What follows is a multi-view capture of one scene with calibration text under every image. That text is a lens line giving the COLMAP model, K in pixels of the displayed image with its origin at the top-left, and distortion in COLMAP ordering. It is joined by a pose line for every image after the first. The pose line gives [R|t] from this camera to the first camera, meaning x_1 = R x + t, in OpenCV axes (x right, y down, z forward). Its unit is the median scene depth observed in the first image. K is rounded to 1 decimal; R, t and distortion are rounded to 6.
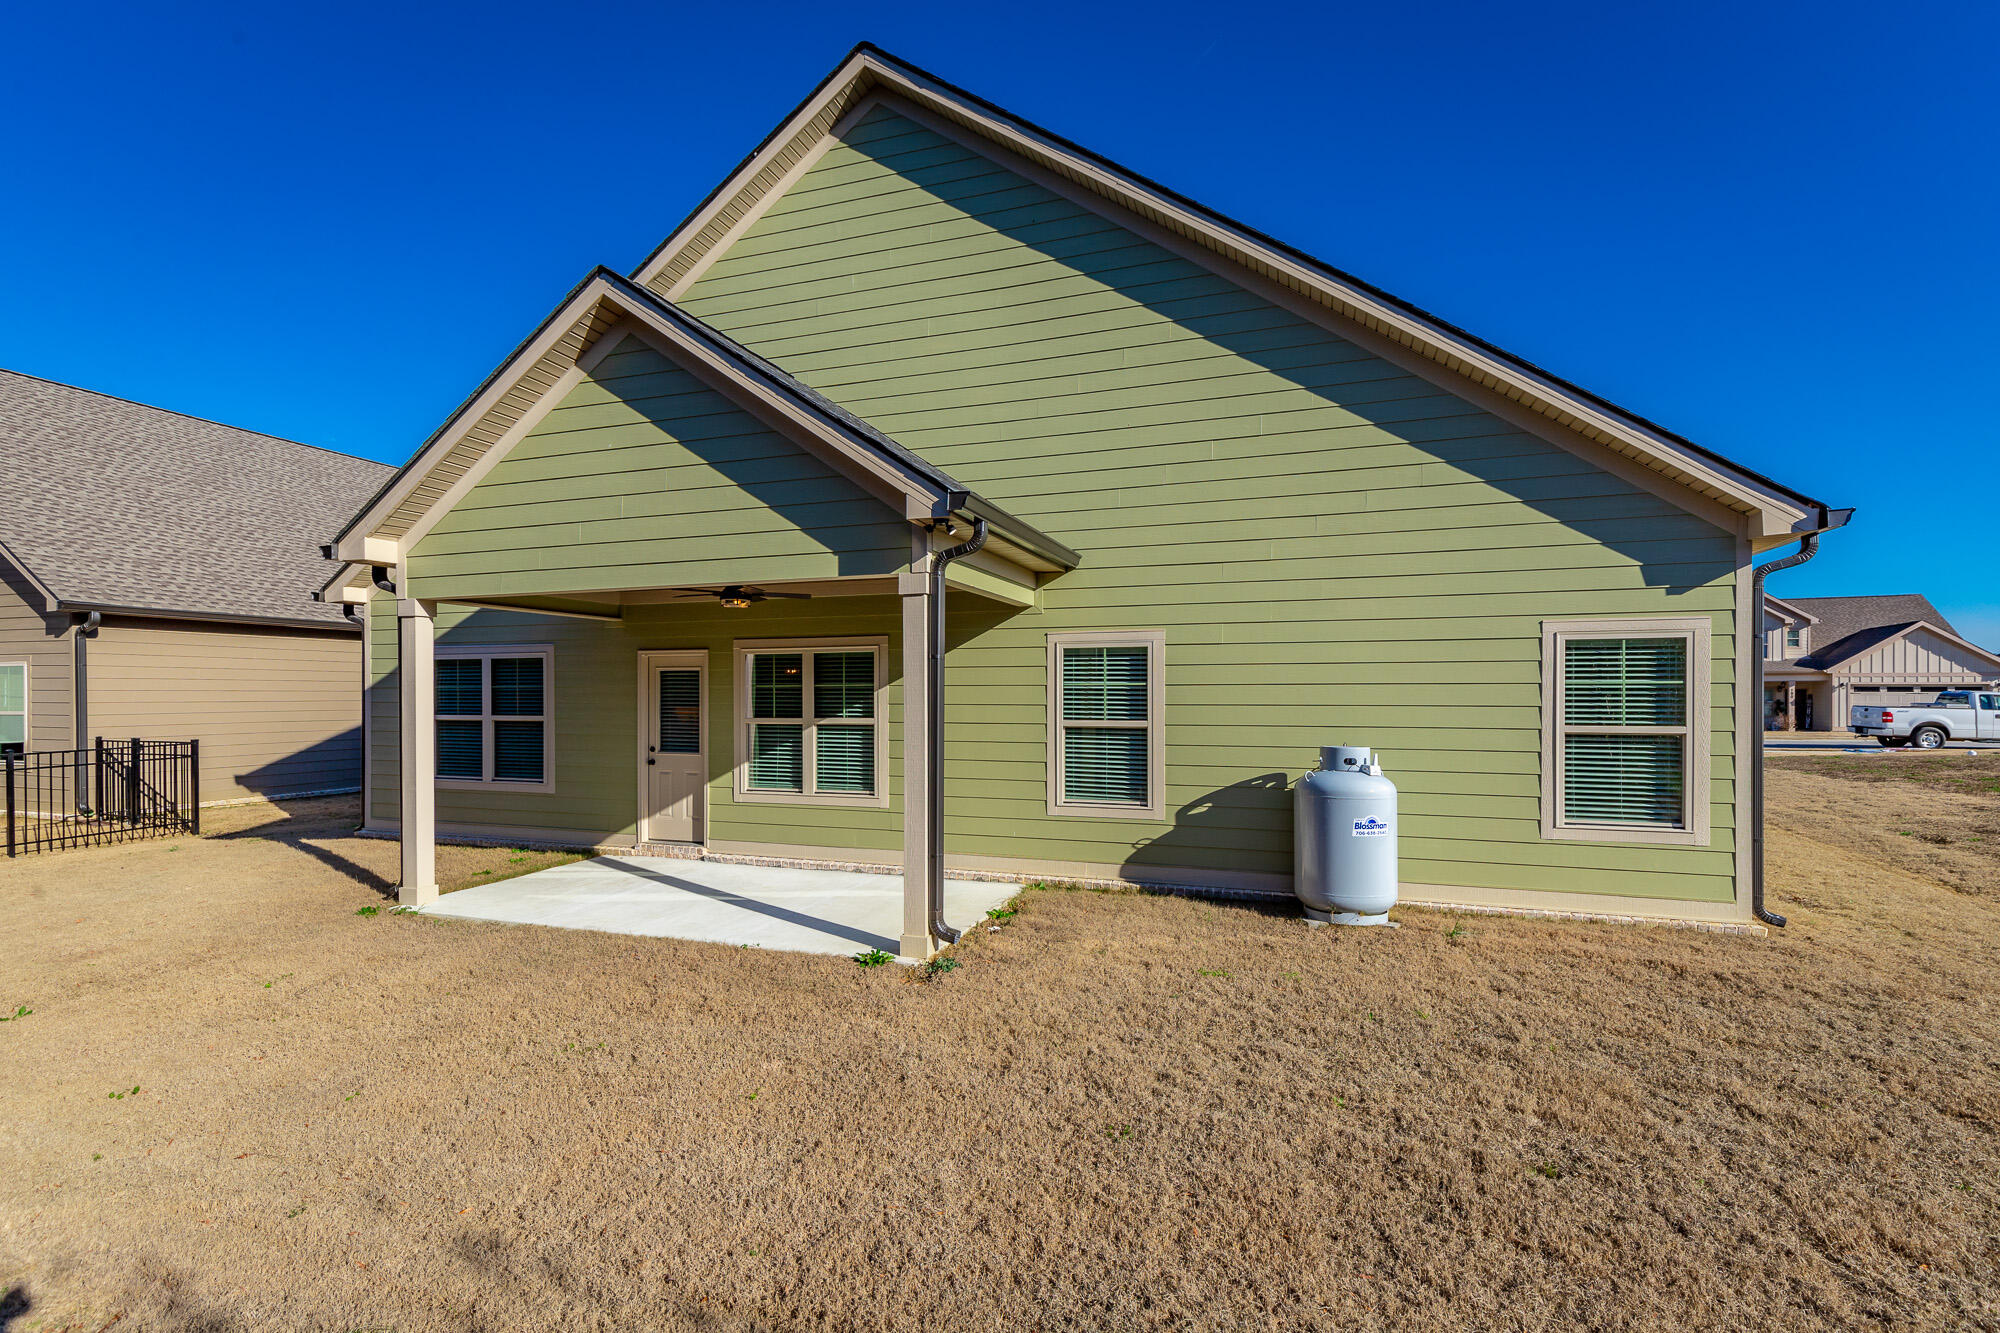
lens RADIAL K [[904.6, 0, 1016.2], [0, 904.6, 692.3], [0, 0, 1]] dist [0.007703, -0.000054]
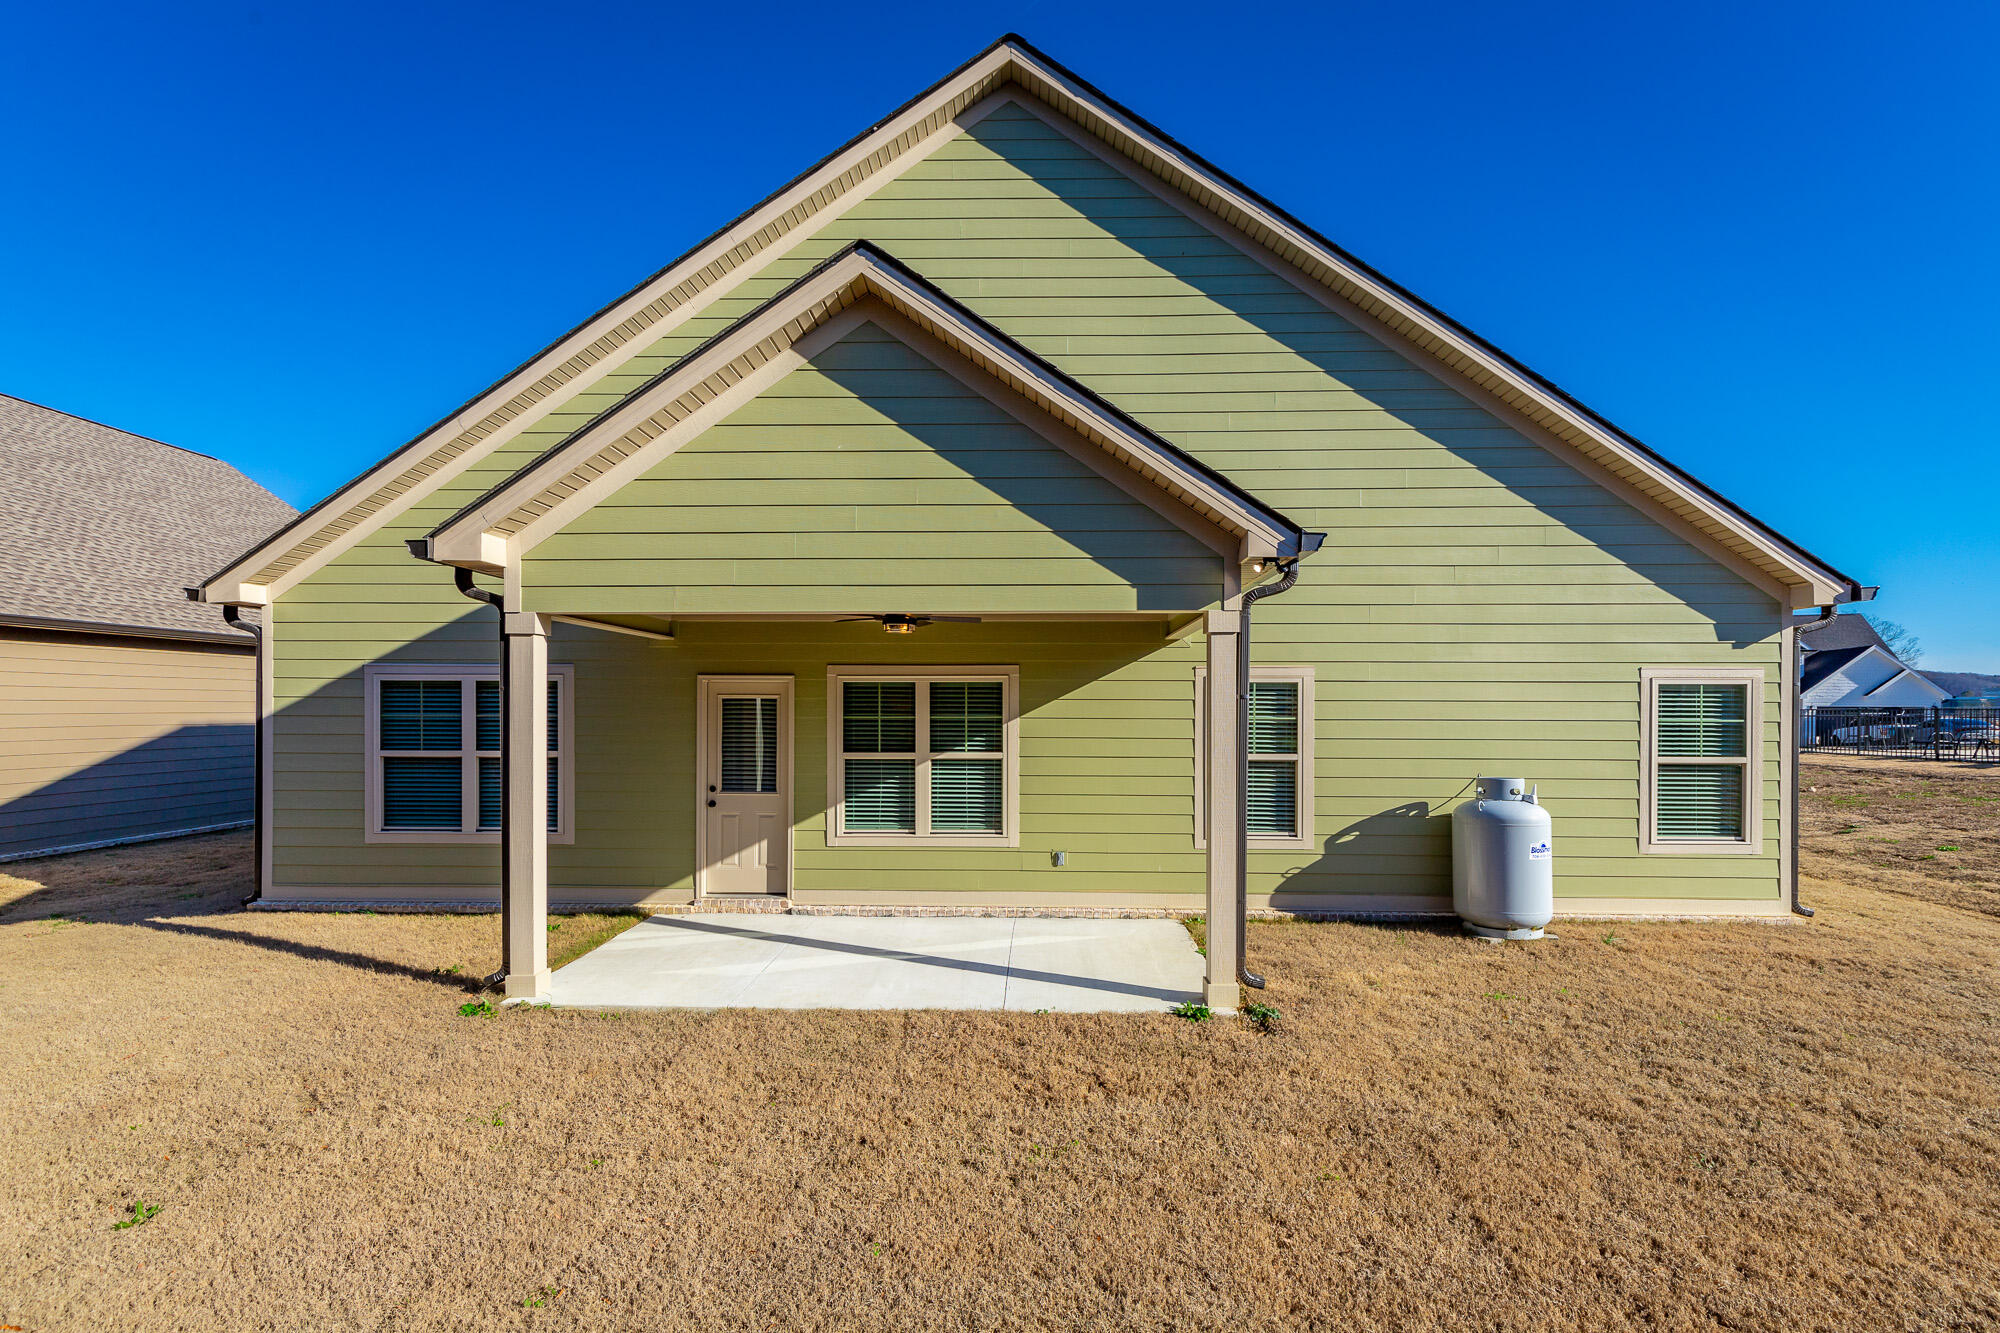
lens RADIAL K [[901.5, 0, 1015.4], [0, 901.5, 708.1], [0, 0, 1]] dist [0.008407, -0.000569]
pose [[0.954550, 0.004147, 0.298023, -0.466857], [-0.004834, 0.999987, 0.001570, -0.021038], [-0.298012, -0.002939, 0.954557, 0.108995]]
